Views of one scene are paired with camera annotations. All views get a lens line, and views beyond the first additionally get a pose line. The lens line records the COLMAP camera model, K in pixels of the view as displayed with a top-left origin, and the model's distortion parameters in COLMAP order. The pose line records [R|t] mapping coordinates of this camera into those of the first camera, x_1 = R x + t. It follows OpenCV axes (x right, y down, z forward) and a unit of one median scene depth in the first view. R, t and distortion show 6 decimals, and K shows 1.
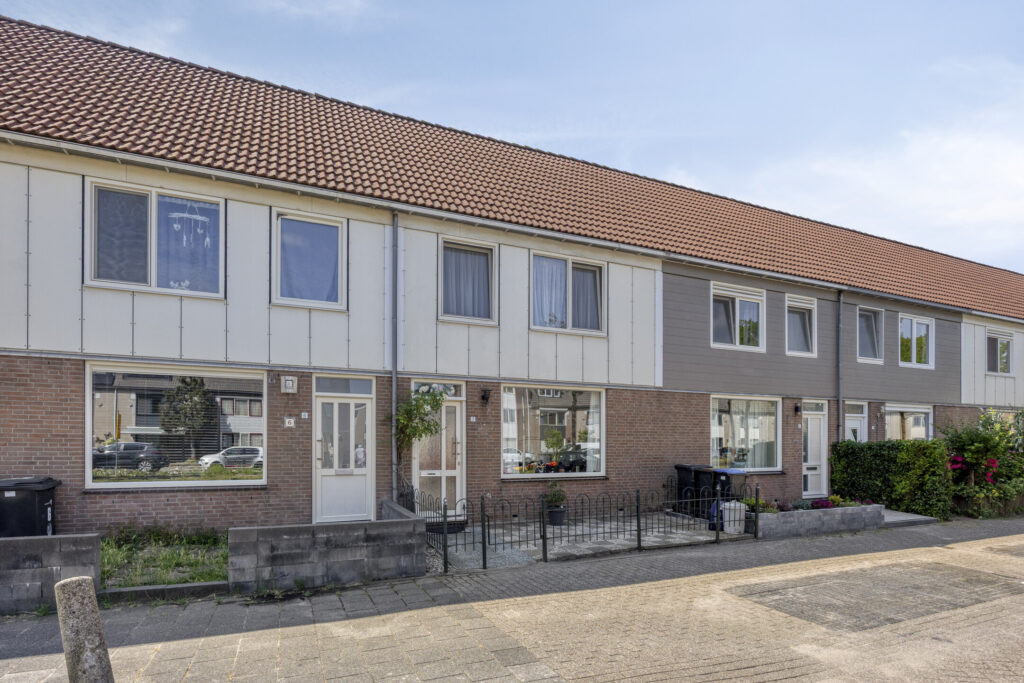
lens RADIAL K [[524.2, 0, 512.2], [0, 524.2, 395.8], [0, 0, 1]] dist [-0.016490, 0.000332]
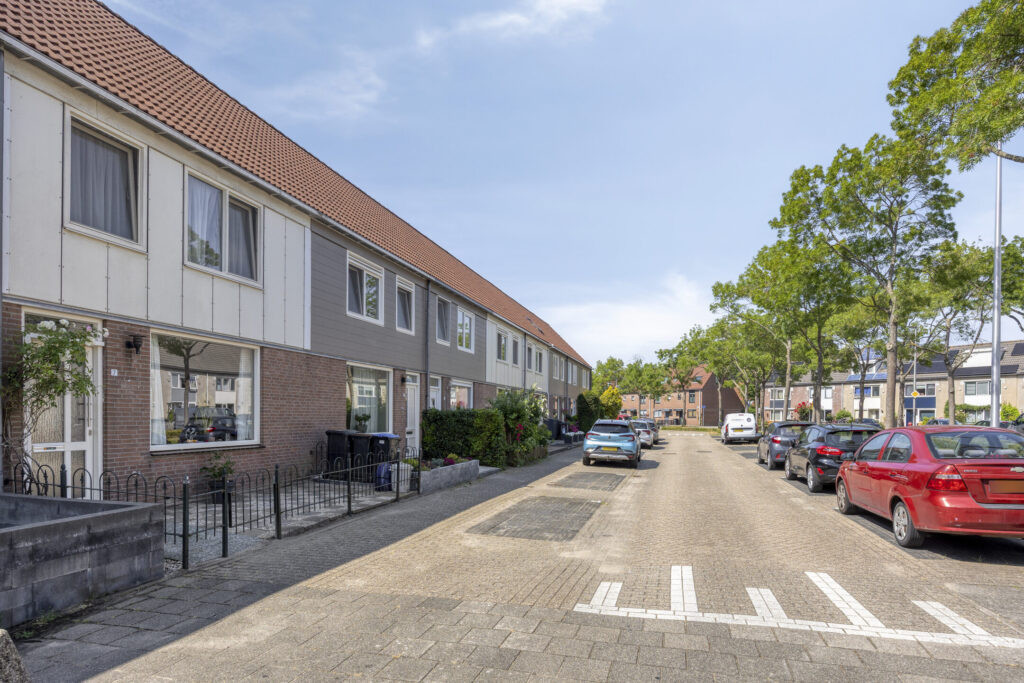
lens RADIAL K [[572.1, 0, 512.0], [0, 572.1, 341.5], [0, 0, 1]] dist [-0.003389, -0.000225]
pose [[0.628972, 0.105067, 0.770296, -0.317975], [-0.085705, 0.994157, -0.065621, 0.005210], [-0.772690, -0.024745, 0.634302, 0.046023]]
